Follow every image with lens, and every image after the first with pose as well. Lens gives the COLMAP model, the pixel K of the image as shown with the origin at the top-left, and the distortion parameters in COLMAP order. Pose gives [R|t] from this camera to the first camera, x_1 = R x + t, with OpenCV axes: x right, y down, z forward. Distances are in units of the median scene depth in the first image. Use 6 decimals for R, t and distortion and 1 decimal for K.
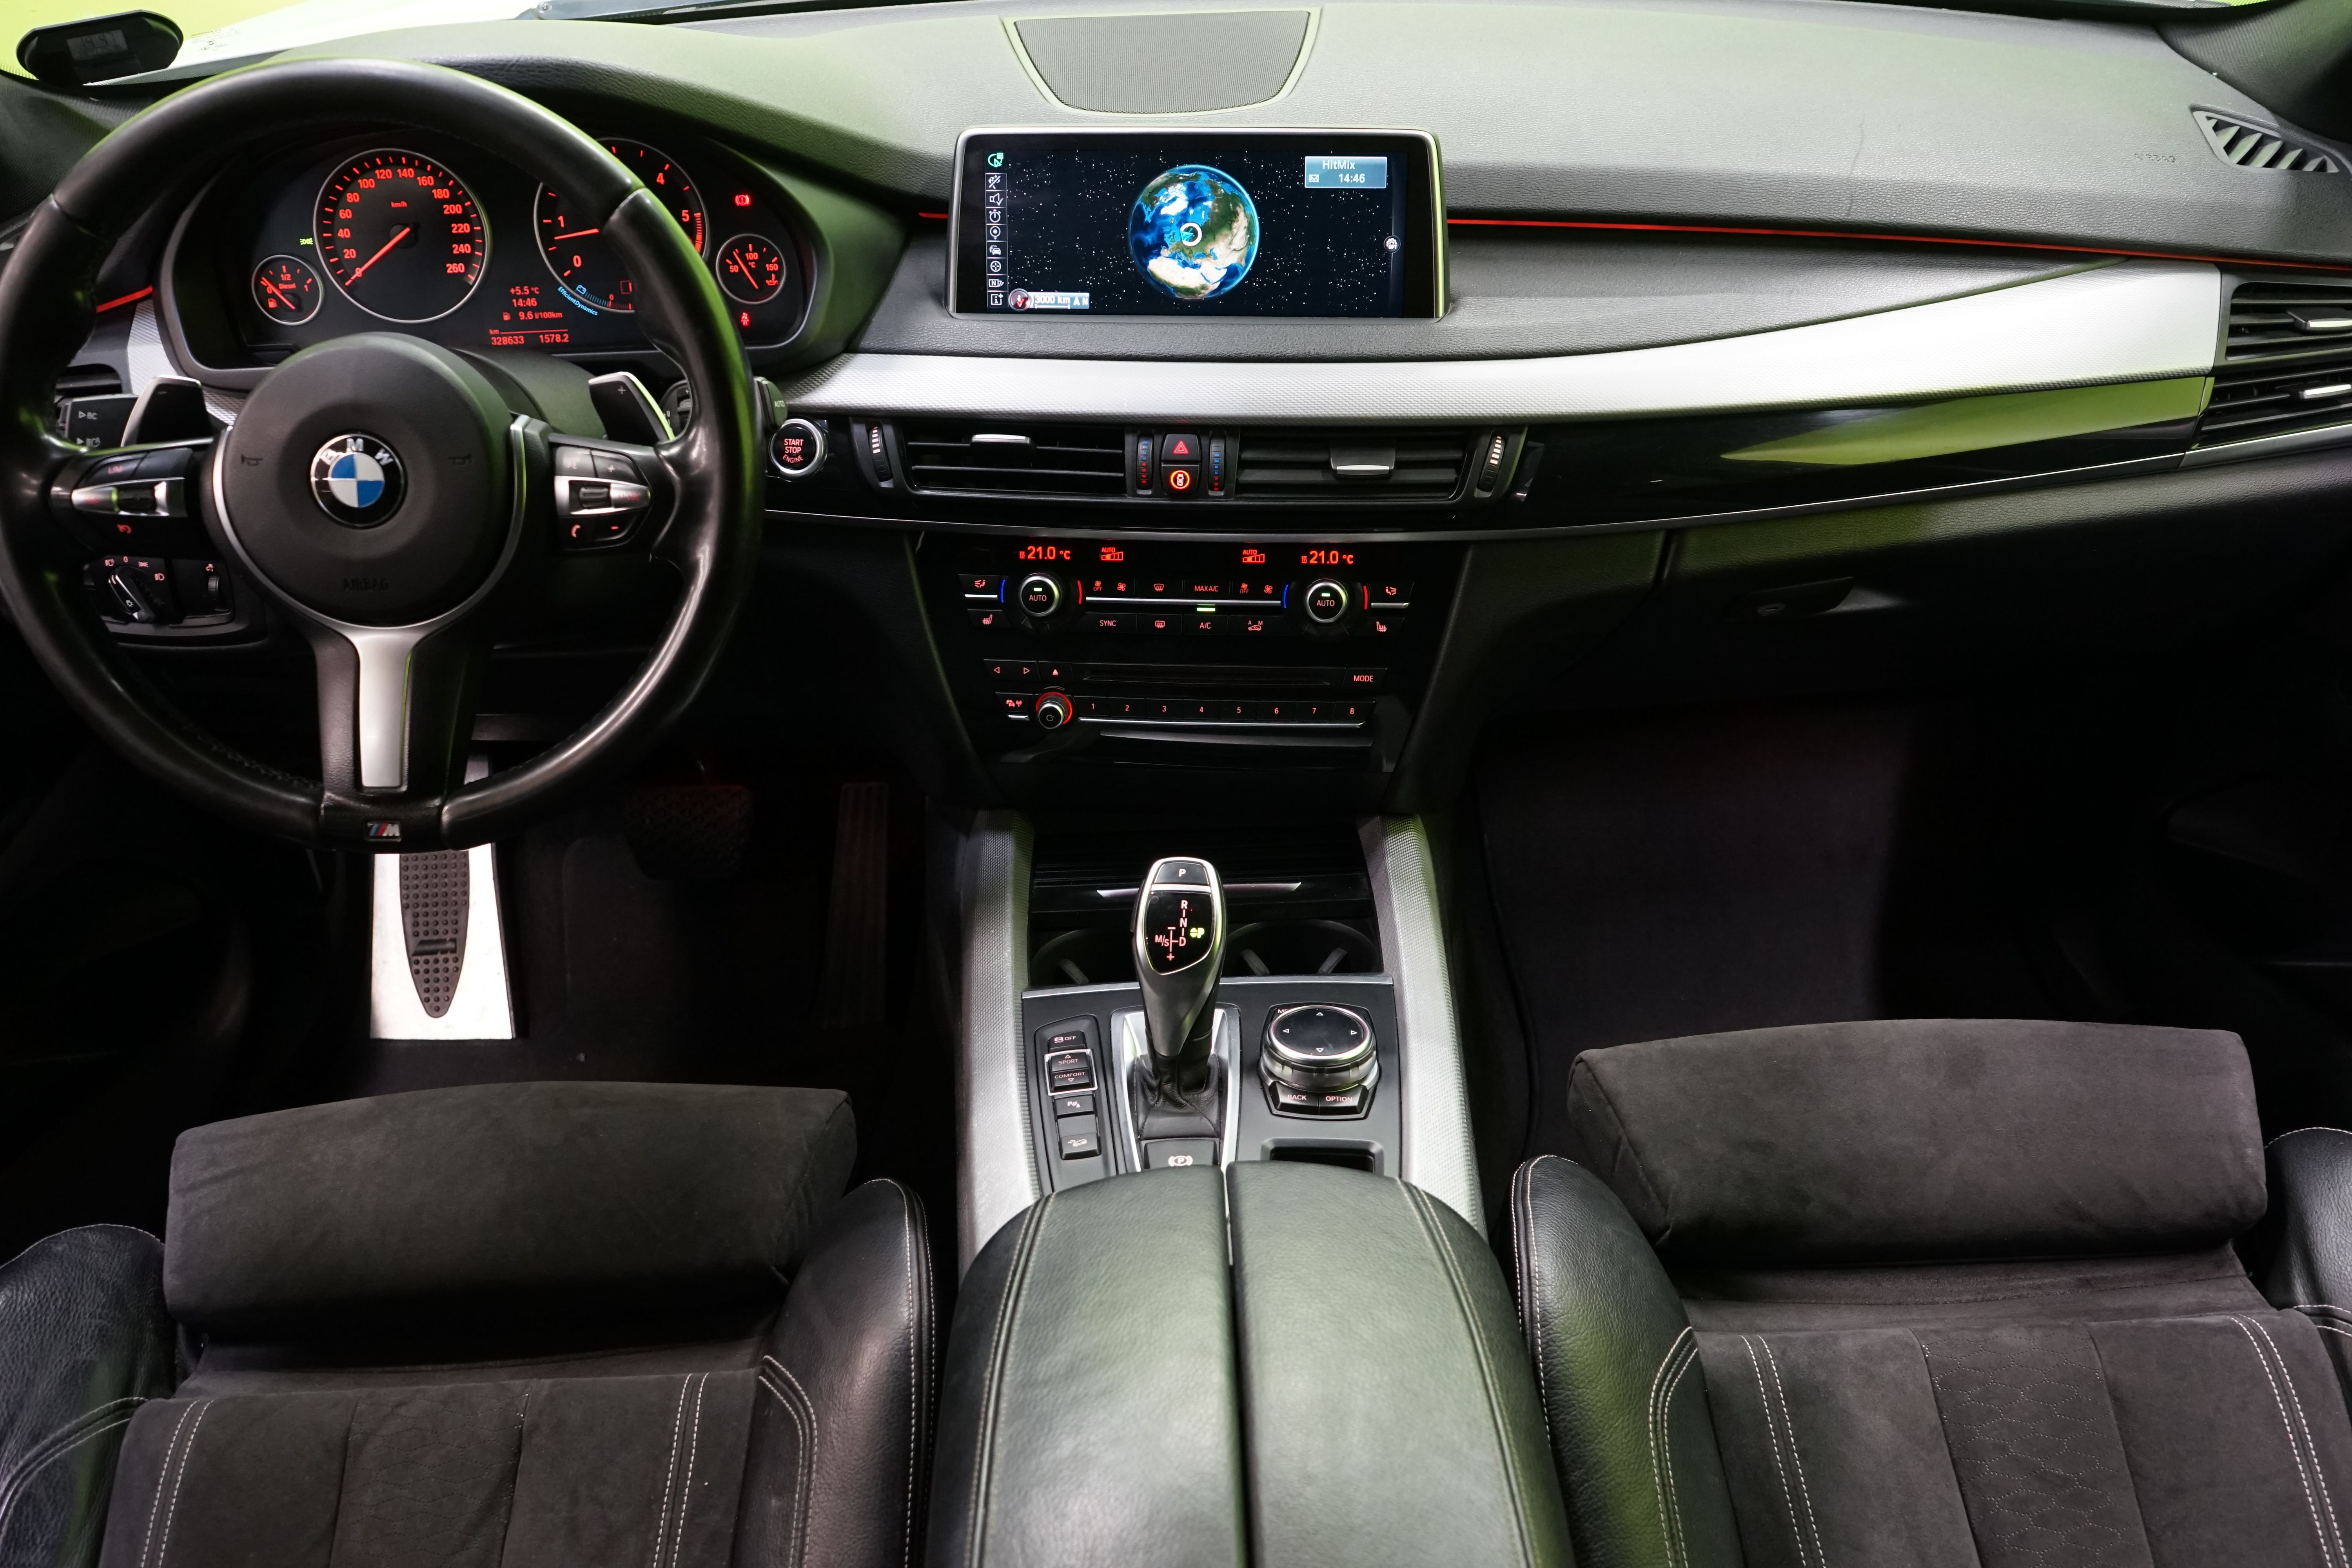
lens RADIAL K [[2086.4, 0, 1183.9], [0, 2086.4, 788.4], [0, 0, 1]] dist [-0.031981, 0.022022]
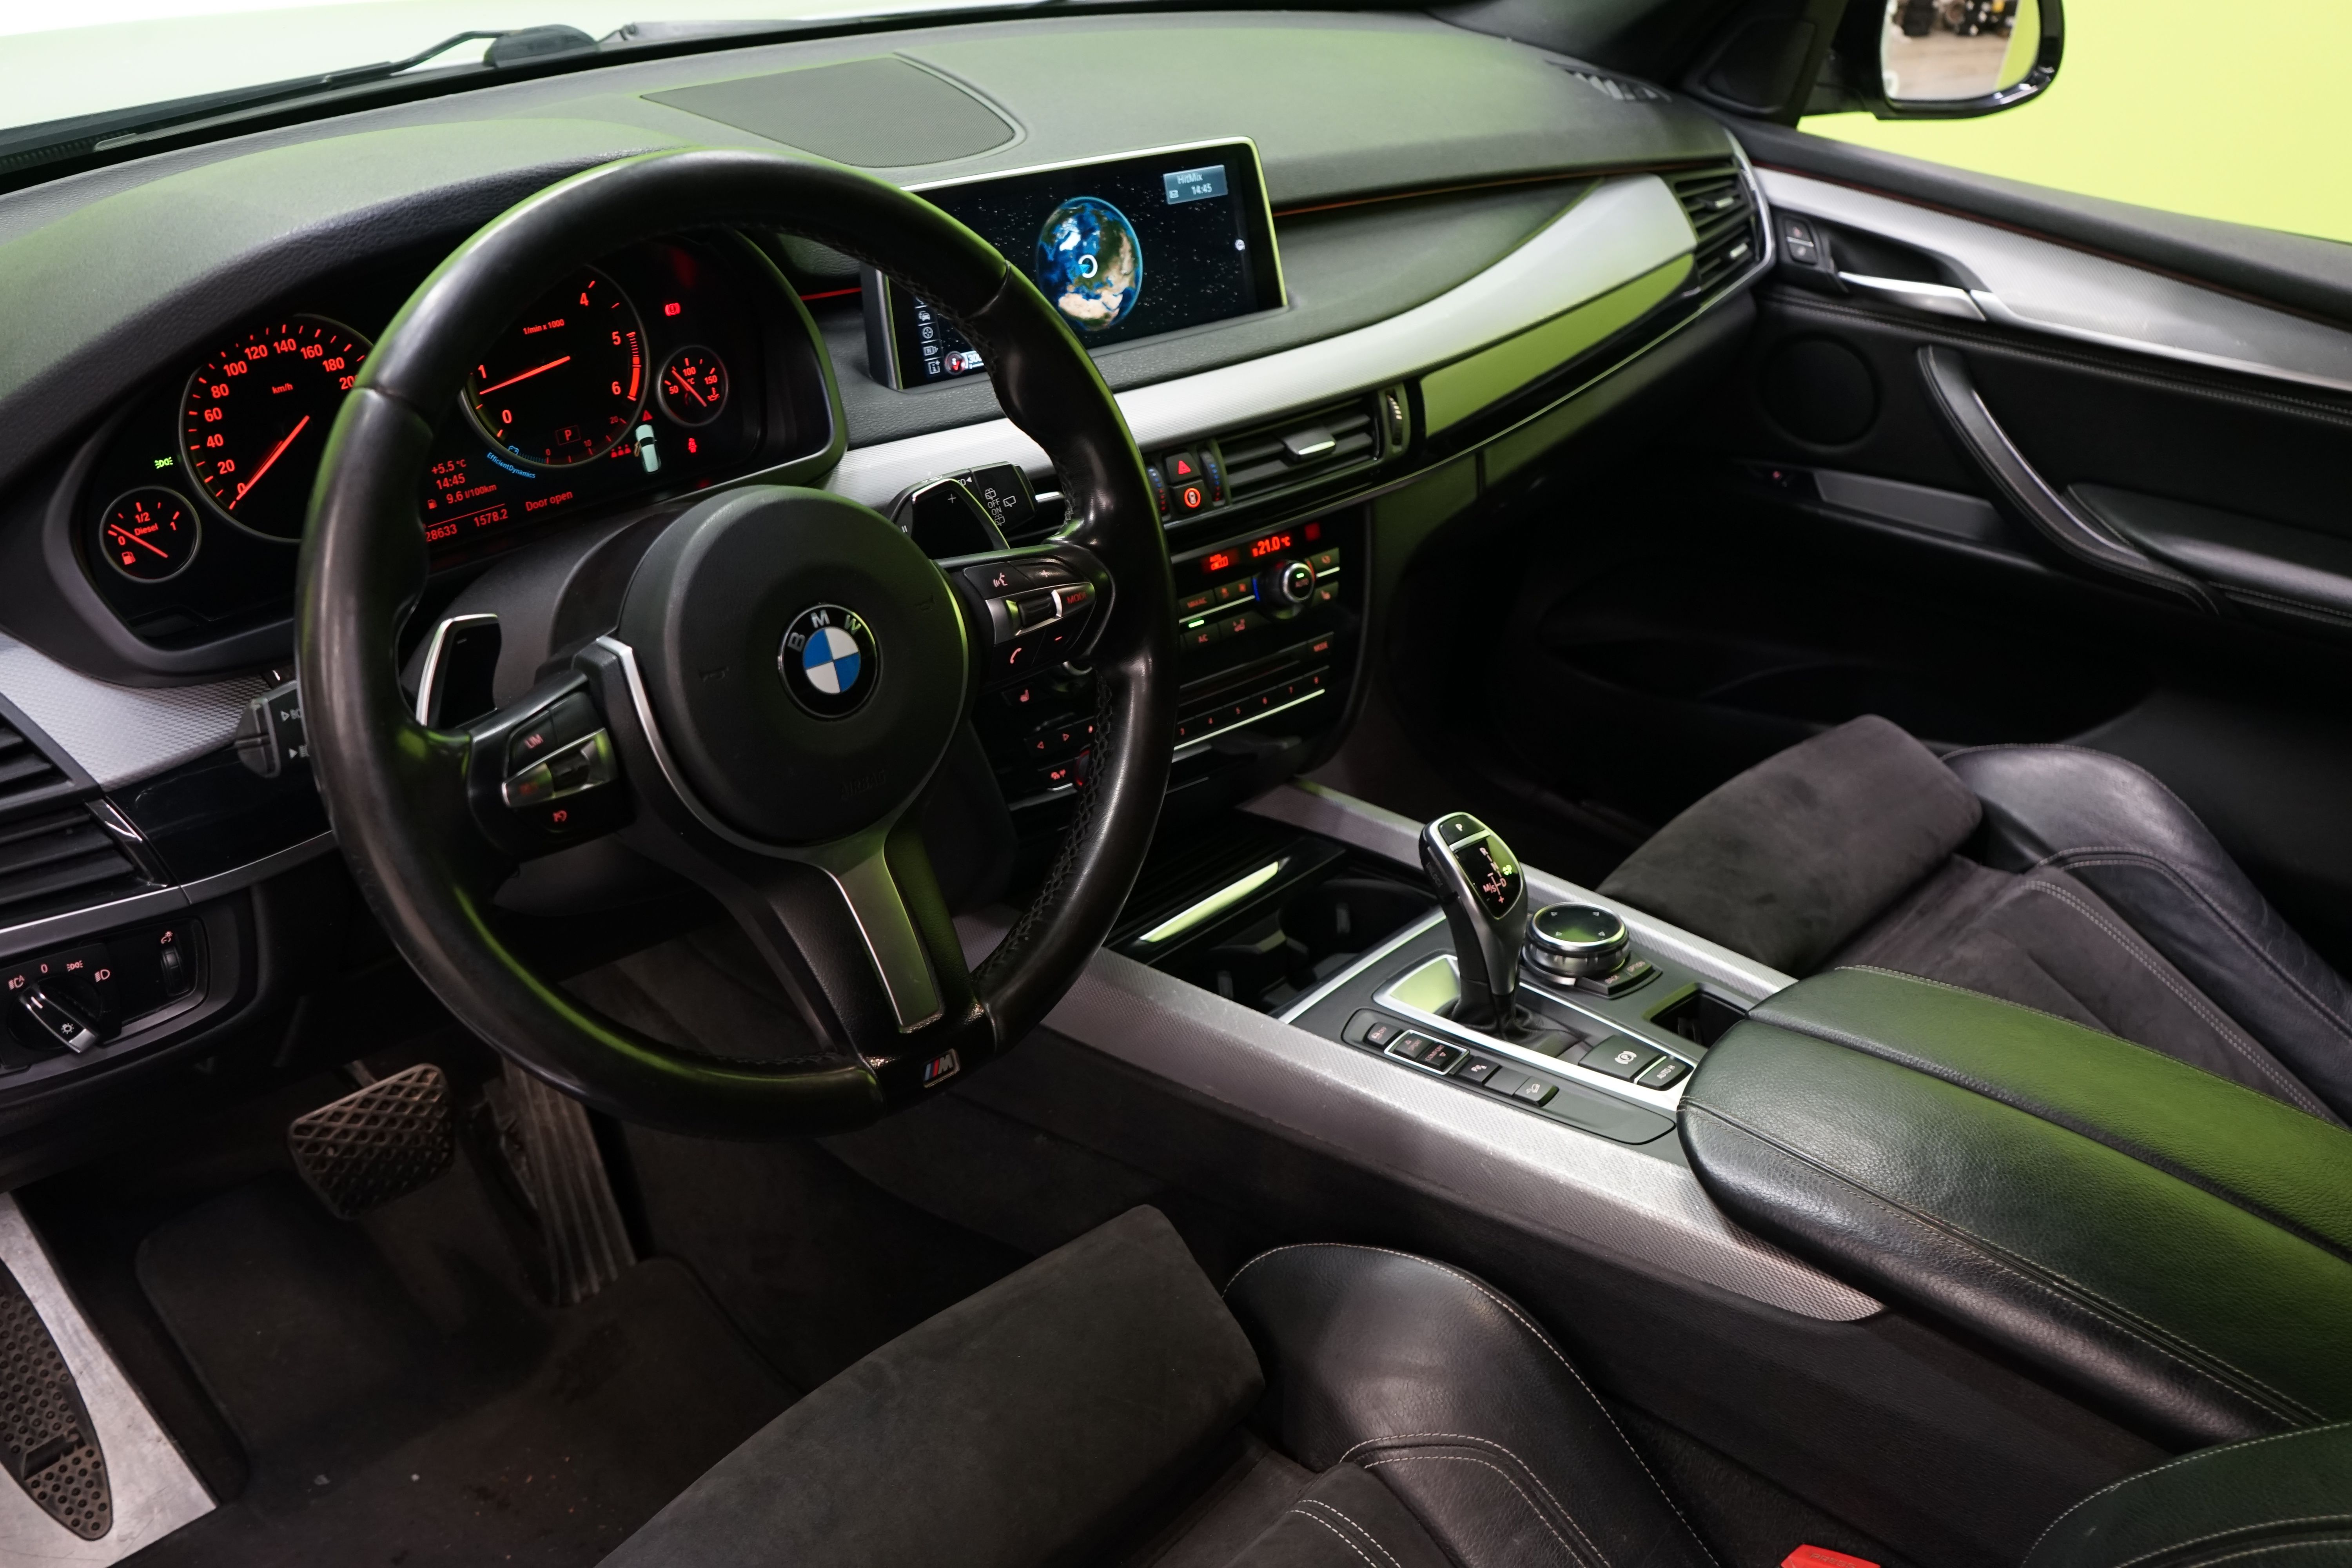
lens RADIAL K [[2086.4, 0, 1188.3], [0, 2086.4, 779.4], [0, 0, 1]] dist [-0.031981, 0.022022]
pose [[0.705494, -0.307991, 0.638295, -0.673485], [0.333499, 0.938960, 0.084458, -0.103292], [-0.625345, 0.153287, 0.765145, 0.243889]]
